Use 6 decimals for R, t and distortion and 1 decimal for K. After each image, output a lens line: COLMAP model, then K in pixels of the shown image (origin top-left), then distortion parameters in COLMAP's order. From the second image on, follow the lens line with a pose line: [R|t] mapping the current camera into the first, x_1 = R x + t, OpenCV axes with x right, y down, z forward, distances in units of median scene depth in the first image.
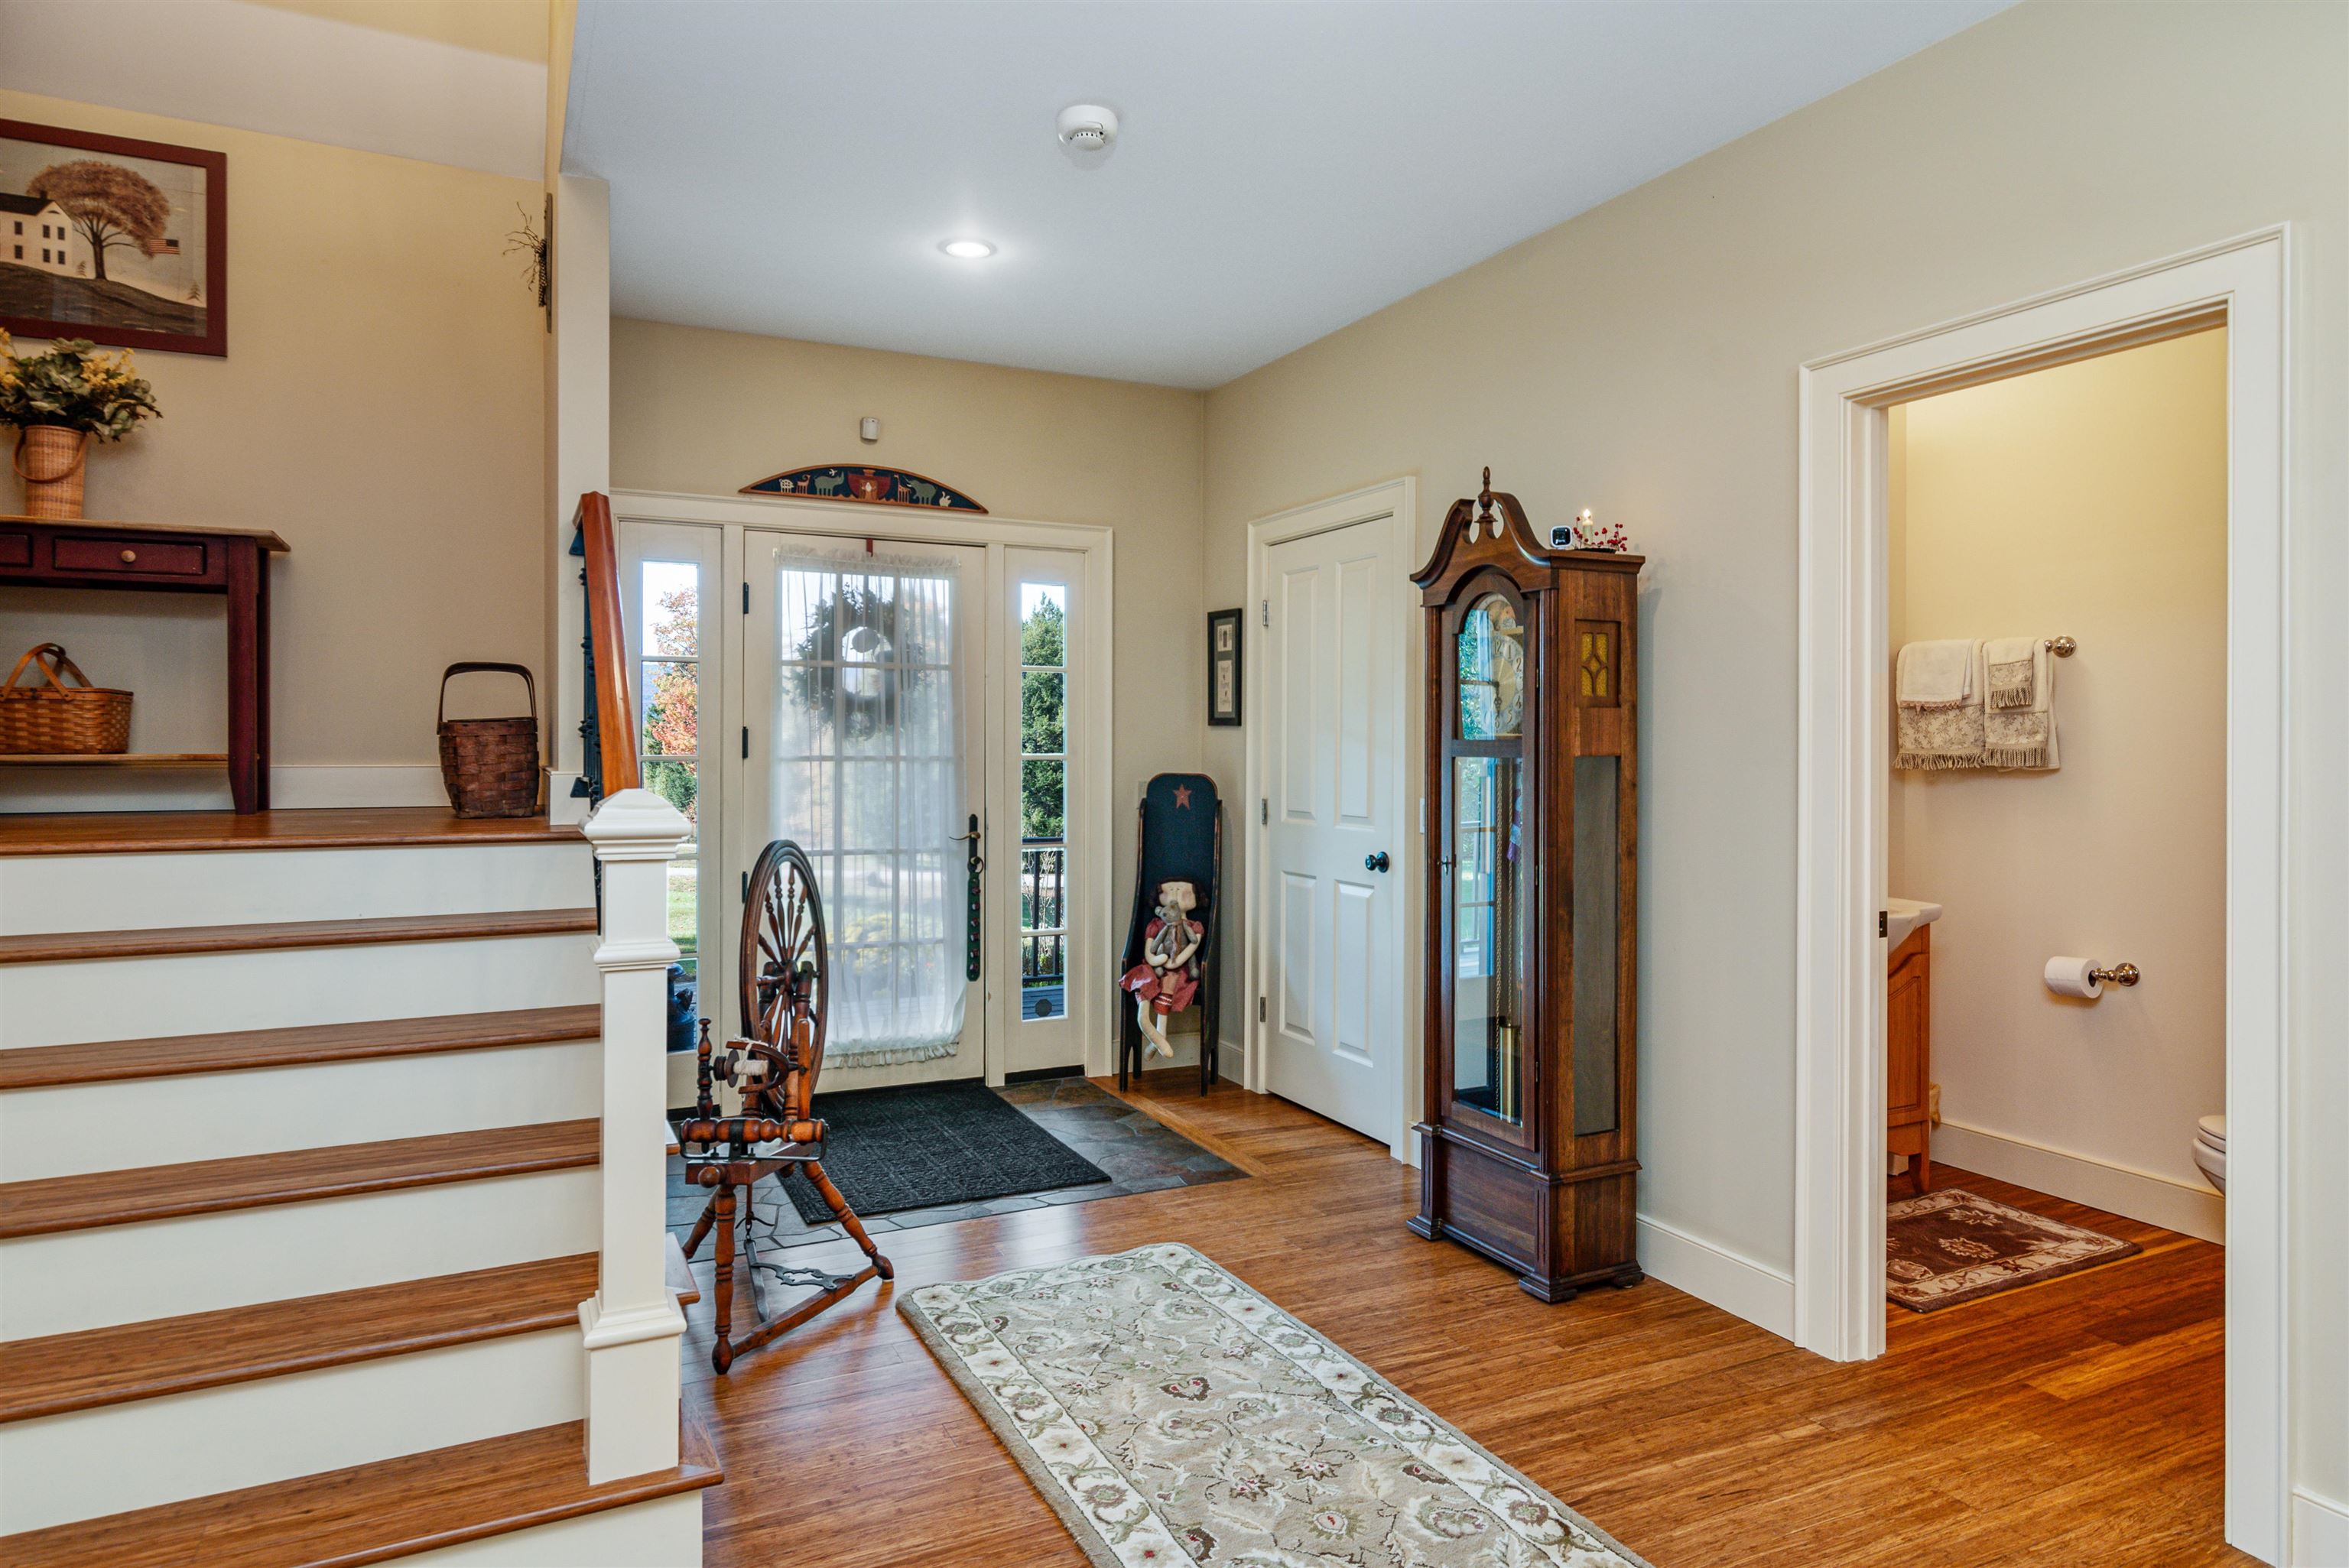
lens RADIAL K [[1368.5, 0, 1172.6], [0, 1368.5, 750.2], [0, 0, 1]] dist [0.002558, 0.000512]
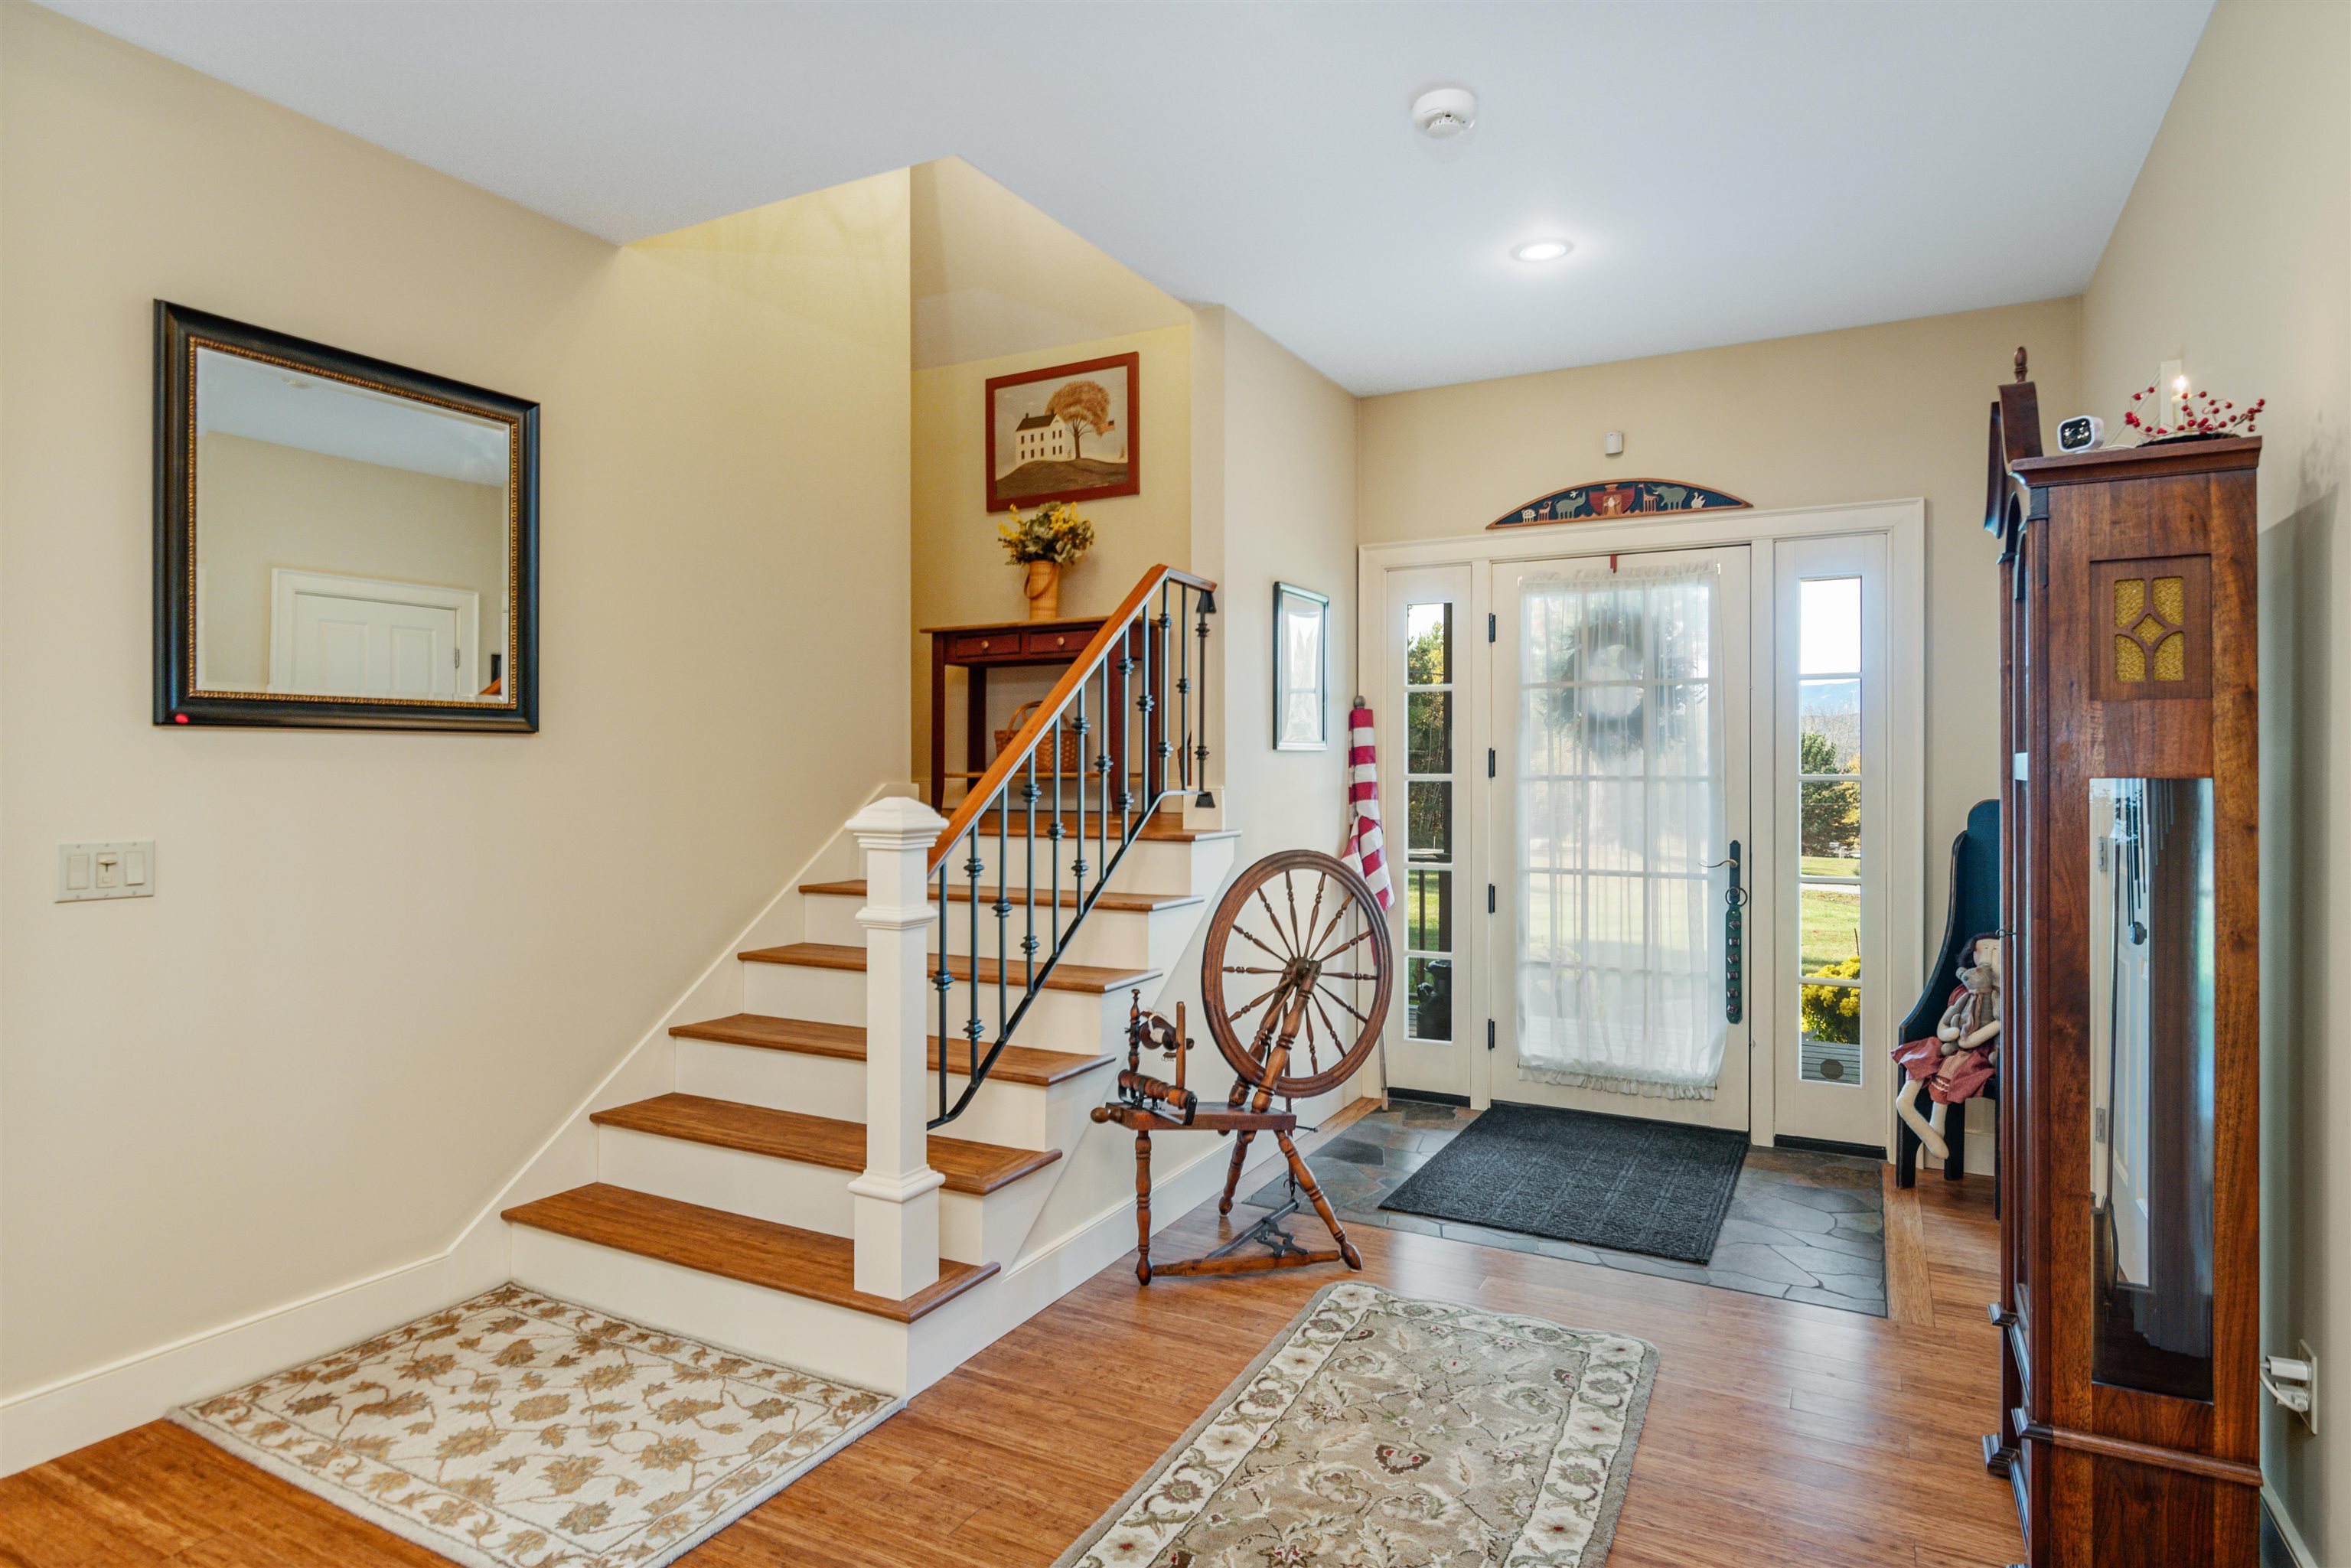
lens RADIAL K [[1294.7, 0, 1170.3], [0, 1294.7, 770.3], [0, 0, 1]] dist [-0.000334, -0.000279]
pose [[0.581610, 0.000347, -0.813468, 0.429903], [-0.000936, 1.000000, -0.000243, 0.000973], [0.813467, 0.000903, 0.581610, 0.247715]]
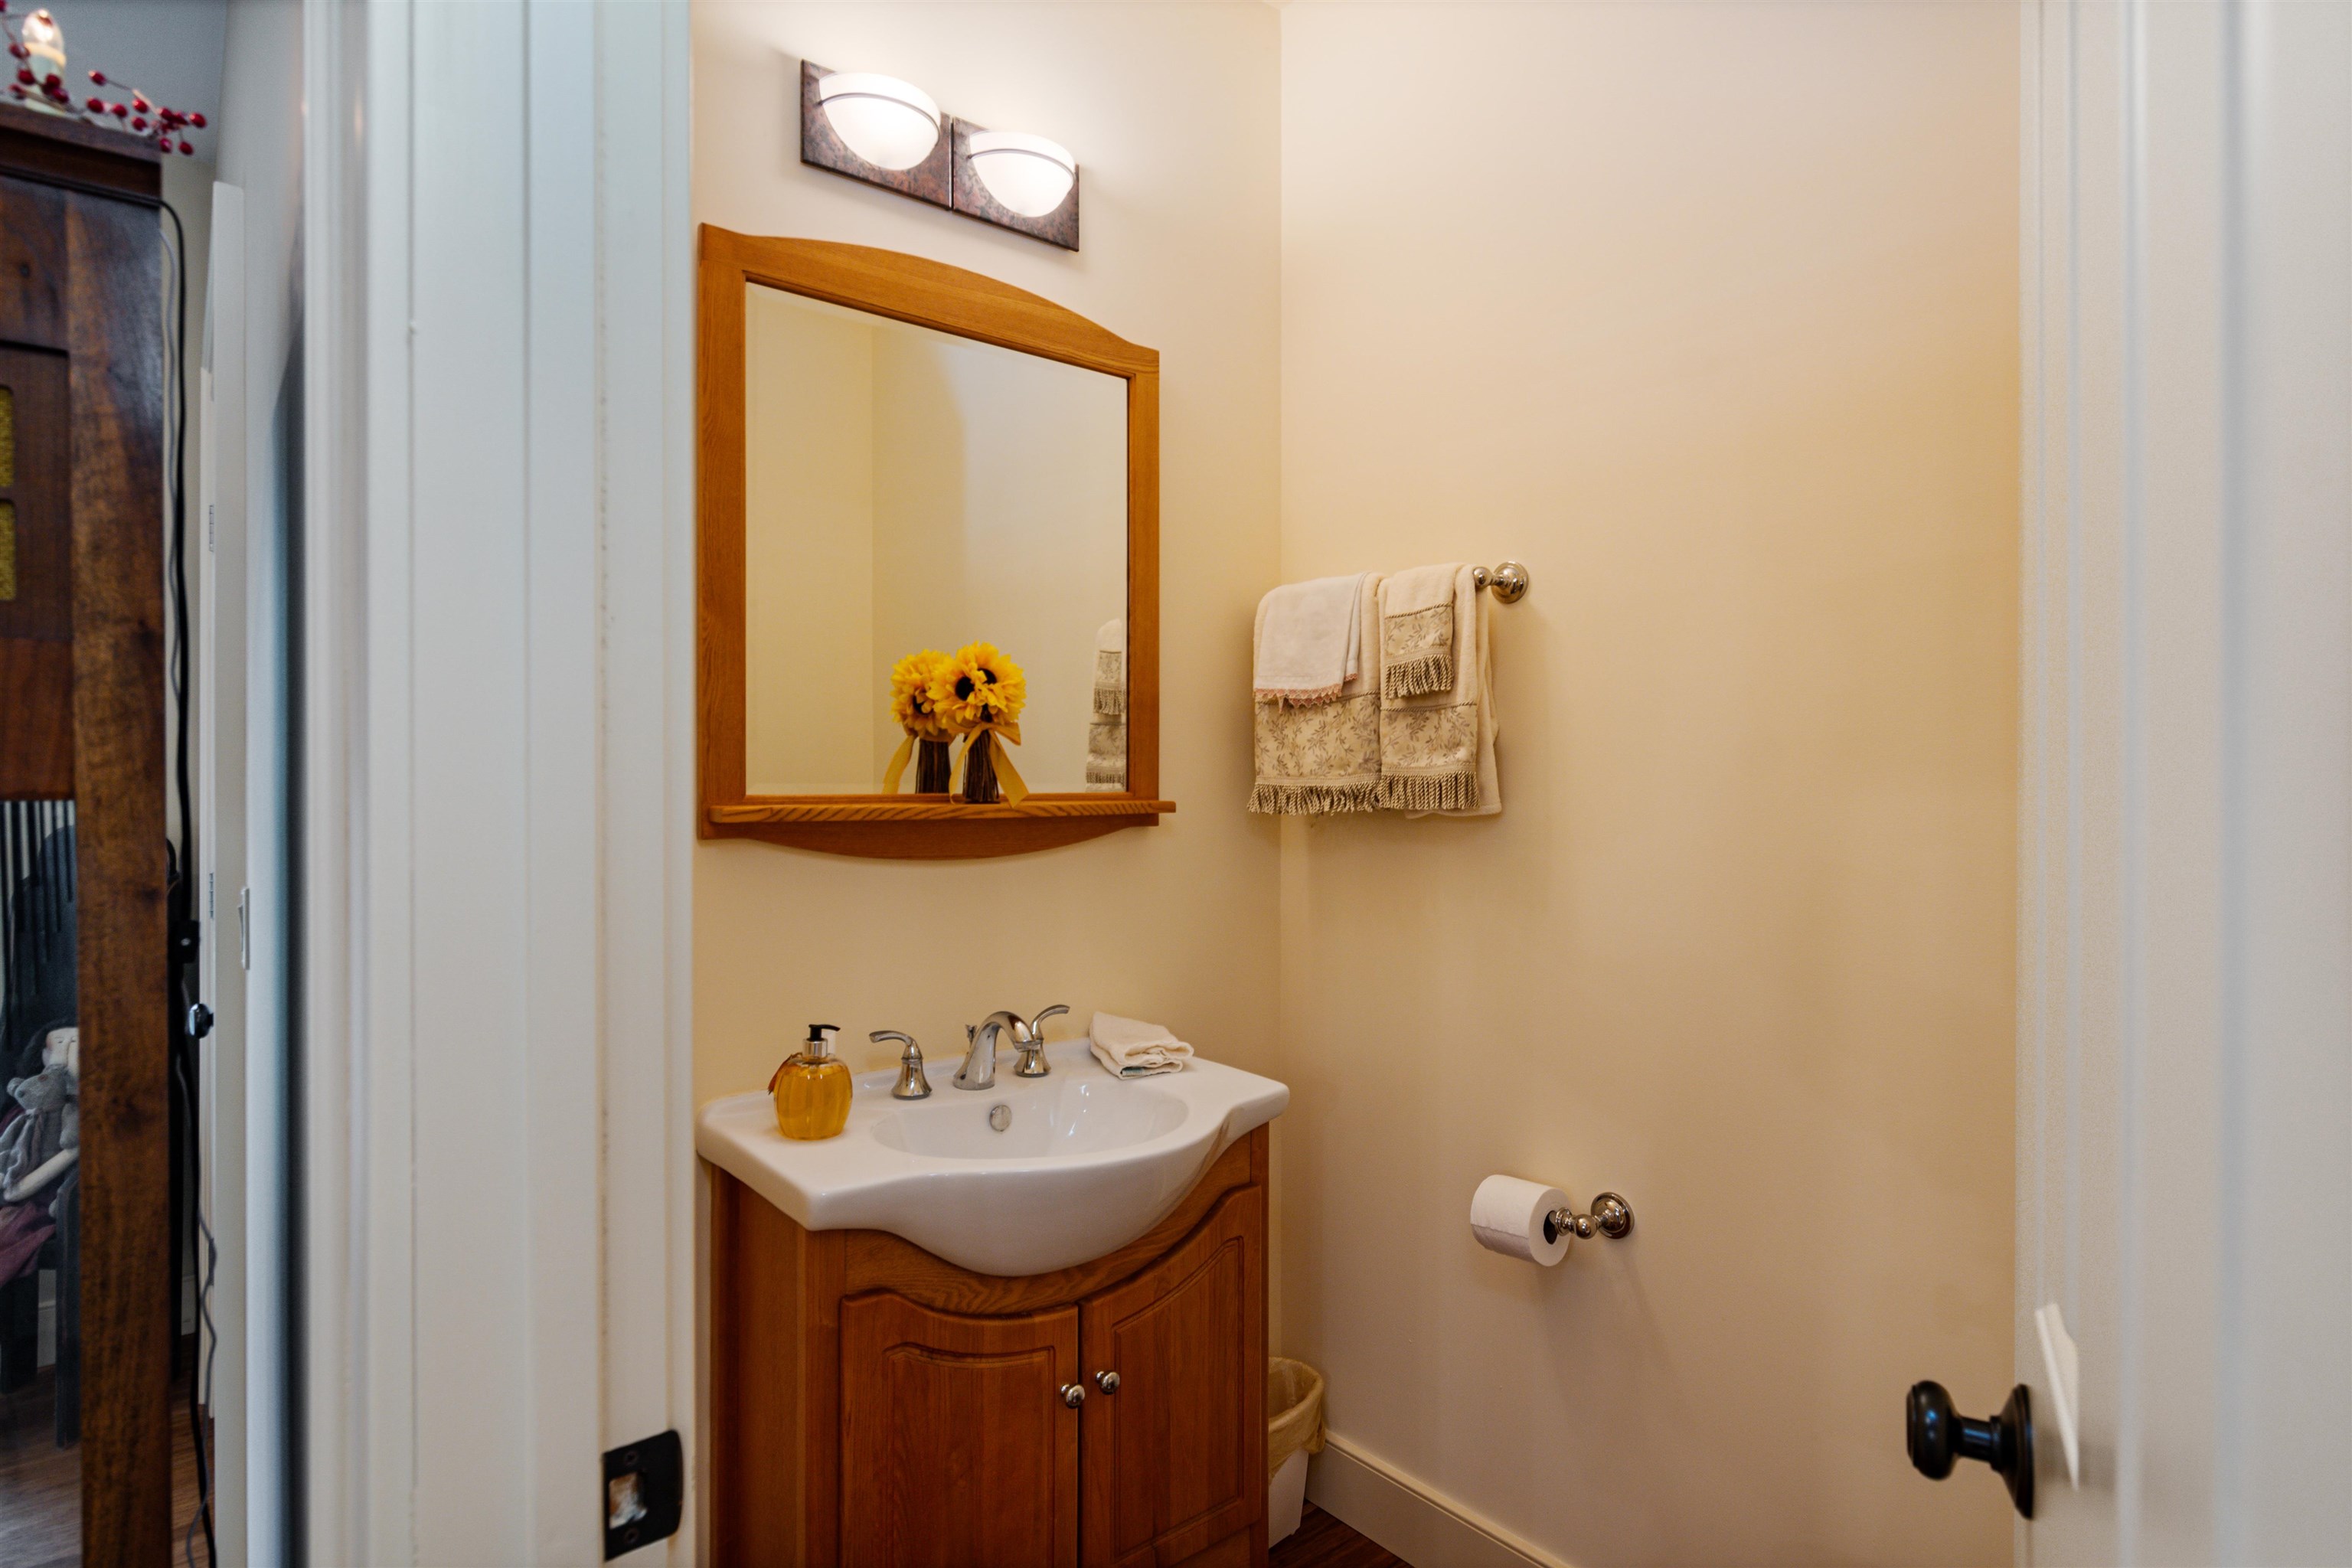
lens RADIAL K [[1237.4, 0, 1170.8], [0, 1237.4, 785.1], [0, 0, 1]] dist [-0.001244, -0.000016]
pose [[0.974517, -0.003413, 0.224288, 0.412557], [0.002703, 0.999990, 0.003473, 0.000360], [-0.224297, -0.002778, 0.974517, 0.559561]]
